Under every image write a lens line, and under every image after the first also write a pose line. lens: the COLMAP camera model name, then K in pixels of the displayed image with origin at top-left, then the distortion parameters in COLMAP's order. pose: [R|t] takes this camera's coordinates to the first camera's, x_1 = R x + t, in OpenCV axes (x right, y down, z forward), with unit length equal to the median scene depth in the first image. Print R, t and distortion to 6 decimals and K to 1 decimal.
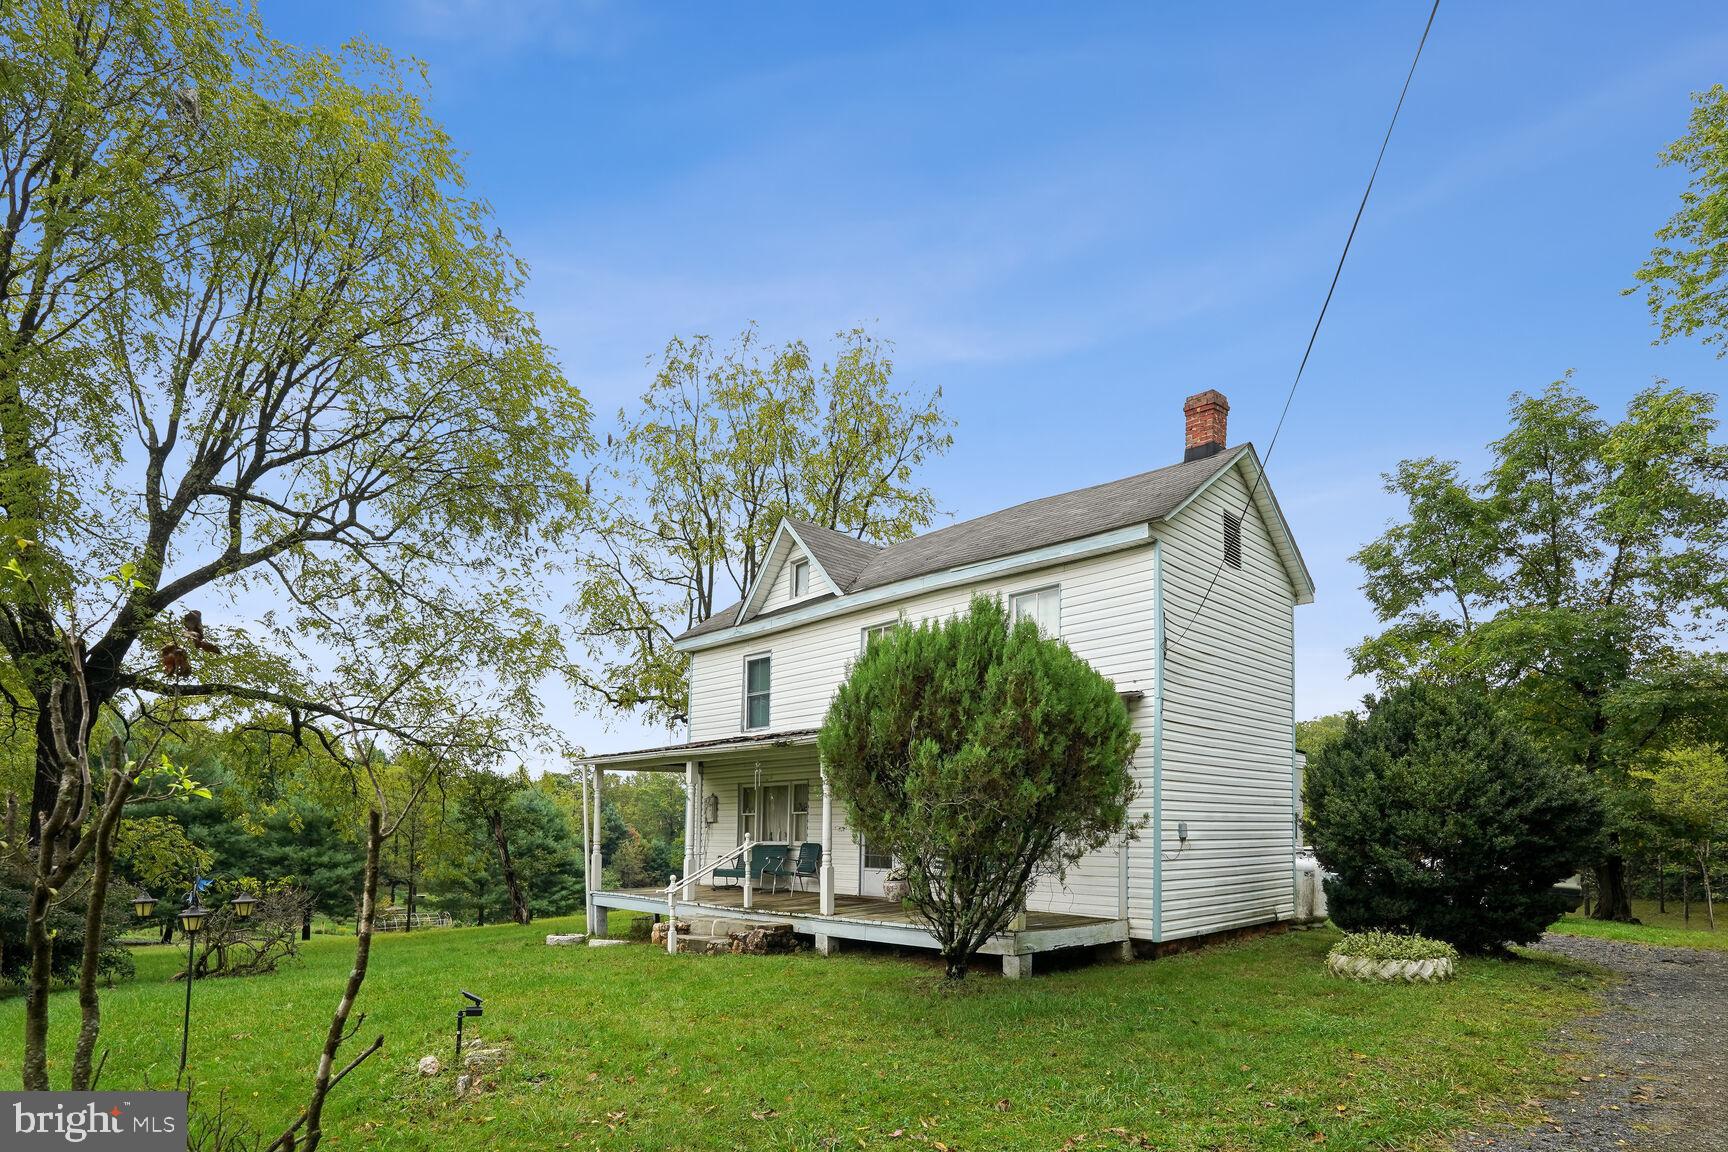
lens RADIAL K [[911.8, 0, 865.4], [0, 911.8, 573.4], [0, 0, 1]] dist [0.001230, -0.000001]
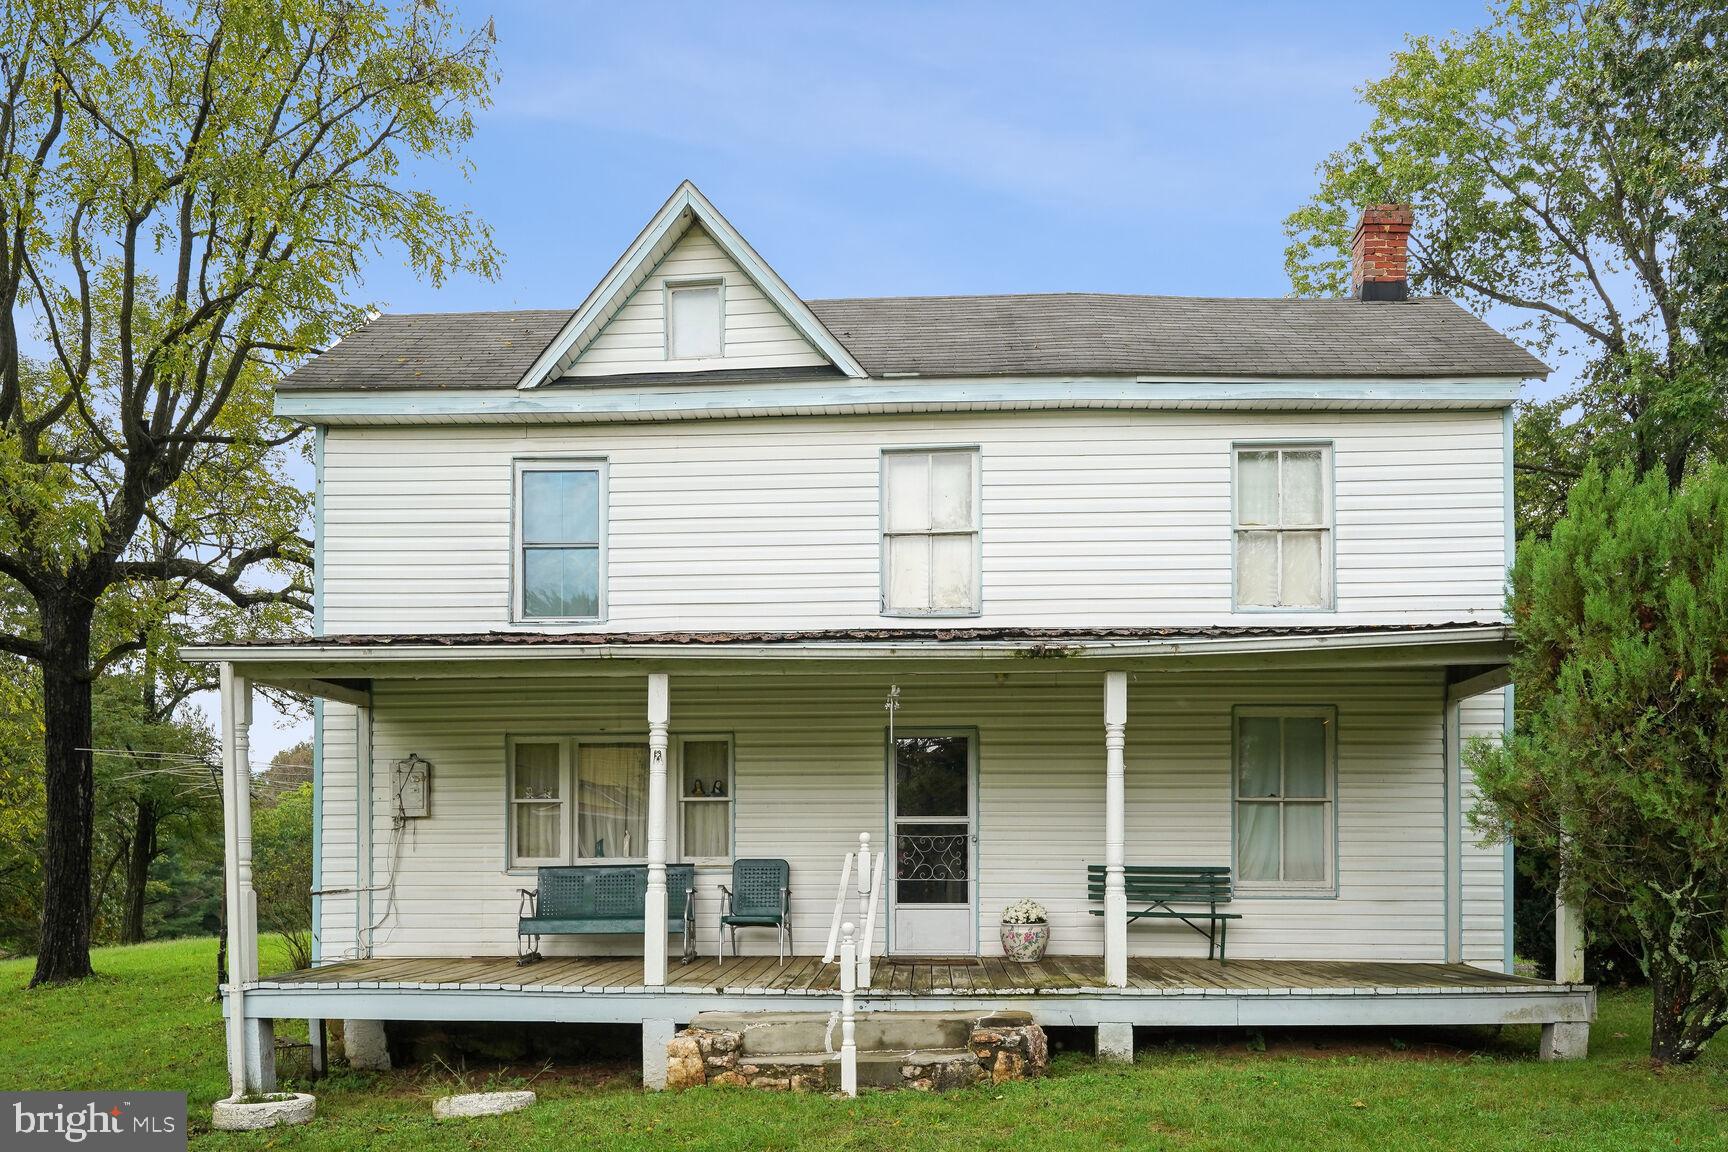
lens RADIAL K [[1446.4, 0, 864.2], [0, 1446.4, 579.2], [0, 0, 1]] dist [-0.011331, -0.000791]
pose [[0.720836, 0.131537, 0.680509, -0.565461], [-0.184293, 0.982857, 0.005236, 0.132691], [-0.668155, -0.129187, 0.732721, 0.411229]]
